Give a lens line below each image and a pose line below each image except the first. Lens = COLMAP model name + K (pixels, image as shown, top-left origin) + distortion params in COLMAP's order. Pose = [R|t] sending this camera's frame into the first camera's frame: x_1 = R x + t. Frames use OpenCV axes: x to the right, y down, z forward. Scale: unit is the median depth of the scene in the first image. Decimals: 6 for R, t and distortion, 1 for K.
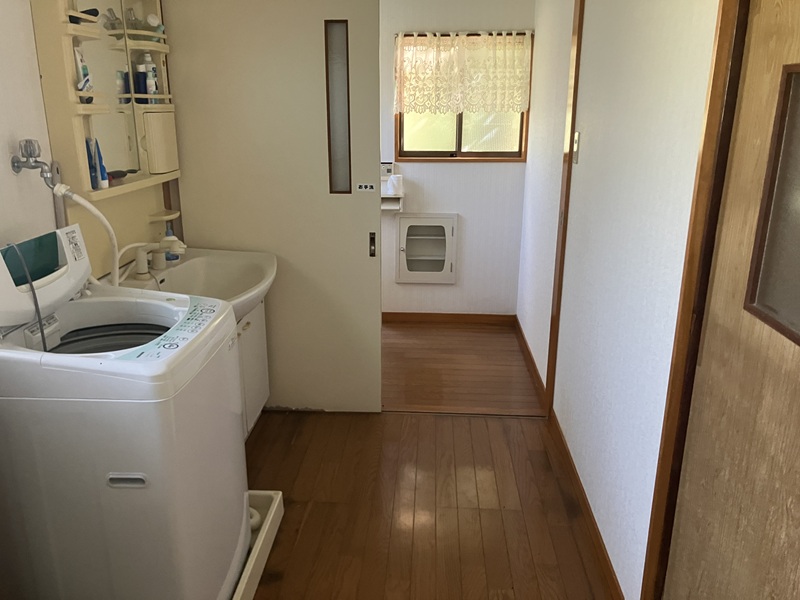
lens RADIAL K [[642.6, 0, 402.6], [0, 642.6, 292.6], [0, 0, 1]] dist [0.085206, -0.153394]
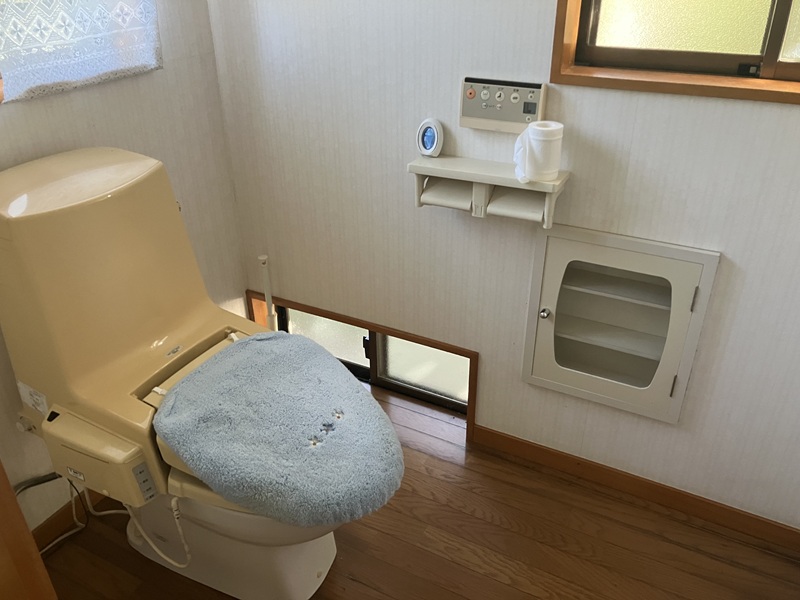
lens RADIAL K [[642.6, 0, 402.6], [0, 642.6, 292.6], [0, 0, 1]] dist [0.085206, -0.153394]
pose [[0.904983, 0.195129, -0.378062, 0.067036], [-0.109808, 0.965640, 0.235544, -0.163570], [0.411034, -0.171649, 0.895314, 0.625344]]
